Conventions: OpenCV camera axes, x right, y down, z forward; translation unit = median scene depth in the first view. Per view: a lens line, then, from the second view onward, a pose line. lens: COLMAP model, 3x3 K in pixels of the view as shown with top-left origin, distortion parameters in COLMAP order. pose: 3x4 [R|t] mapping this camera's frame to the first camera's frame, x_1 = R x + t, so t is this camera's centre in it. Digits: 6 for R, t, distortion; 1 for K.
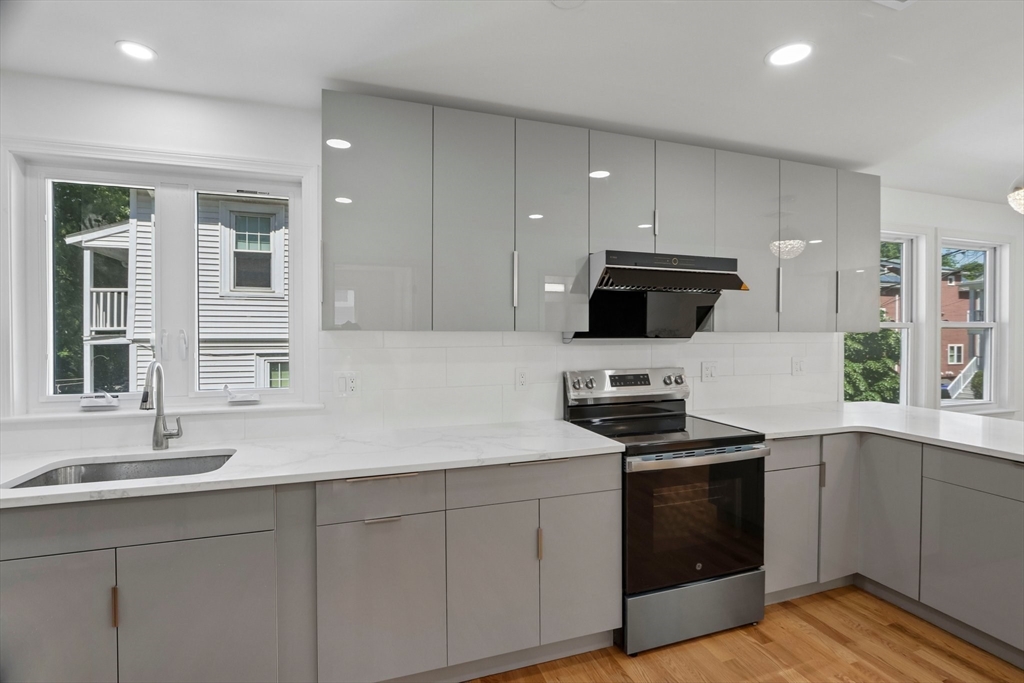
lens RADIAL K [[484.2, 0, 511.4], [0, 484.2, 338.8], [0, 0, 1]] dist [-0.009457, 0.003341]
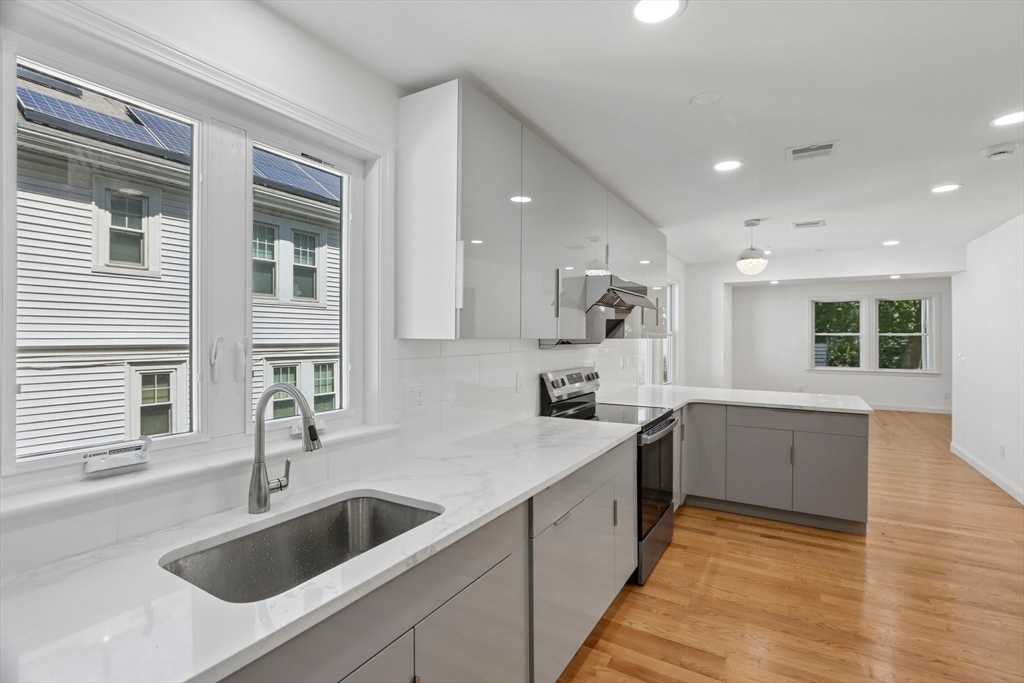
lens RADIAL K [[484.2, 0, 508.7], [0, 484.2, 340.1], [0, 0, 1]] dist [-0.009457, 0.003341]
pose [[0.758891, -0.002774, 0.651212, -0.831578], [0.004294, 0.999991, -0.000745, -0.012884], [-0.651204, 0.003362, 0.758895, 0.219699]]
